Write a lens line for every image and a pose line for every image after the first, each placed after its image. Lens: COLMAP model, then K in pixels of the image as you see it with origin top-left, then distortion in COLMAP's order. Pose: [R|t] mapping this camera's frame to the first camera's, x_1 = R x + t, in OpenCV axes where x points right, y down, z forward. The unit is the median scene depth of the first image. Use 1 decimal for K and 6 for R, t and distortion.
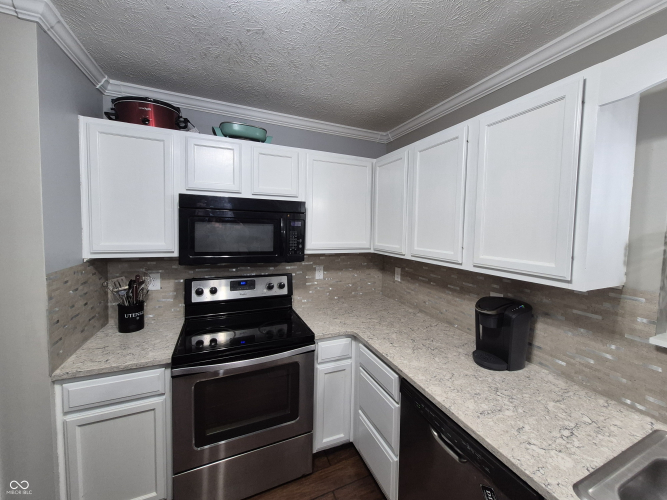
lens RADIAL K [[262.1, 0, 336.1], [0, 262.1, 241.5], [0, 0, 1]] dist [0.008203, 0.000389]
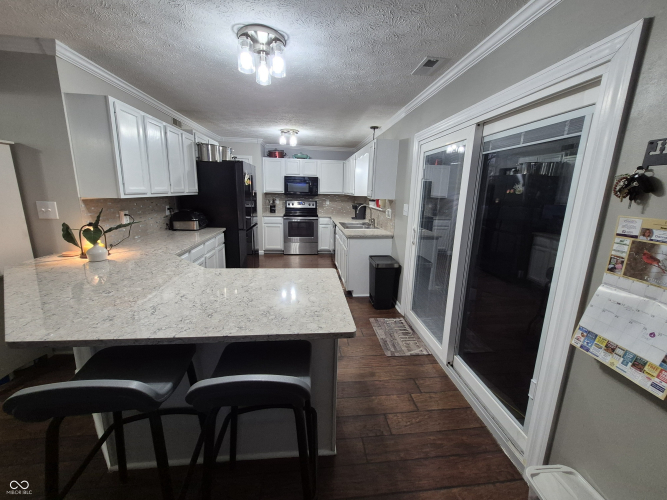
lens RADIAL K [[262.1, 0, 336.1], [0, 262.1, 241.5], [0, 0, 1]] dist [0.008203, 0.000389]
pose [[0.954014, 0.059569, -0.293784, 1.112415], [-0.019196, 0.990185, 0.138439, 0.187889], [0.299147, -0.126433, 0.945794, -2.135285]]
